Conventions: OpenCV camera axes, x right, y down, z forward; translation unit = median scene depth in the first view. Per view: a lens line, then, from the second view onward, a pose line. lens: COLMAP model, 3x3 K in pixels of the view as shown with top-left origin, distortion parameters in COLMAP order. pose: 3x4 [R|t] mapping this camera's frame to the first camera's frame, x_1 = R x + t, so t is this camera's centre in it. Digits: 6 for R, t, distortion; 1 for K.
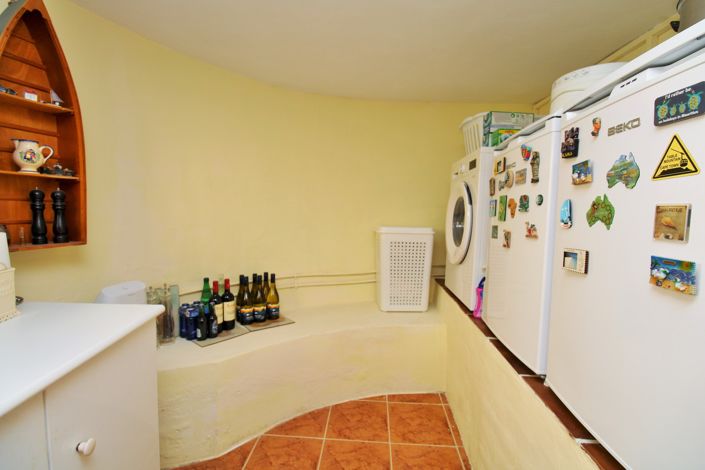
lens RADIAL K [[329.5, 0, 356.8], [0, 329.5, 231.6], [0, 0, 1]] dist [0.000251, -0.009902]
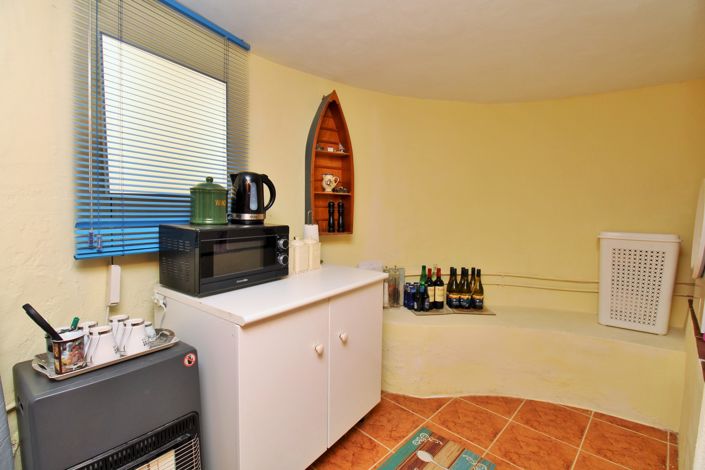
lens RADIAL K [[329.5, 0, 356.8], [0, 329.5, 231.6], [0, 0, 1]] dist [0.000251, -0.009902]
pose [[0.766043, 0.032998, -0.641942, 0.177453], [-0.042154, 0.999111, 0.001054, 0.017179], [0.641406, 0.026253, 0.766753, -0.177250]]
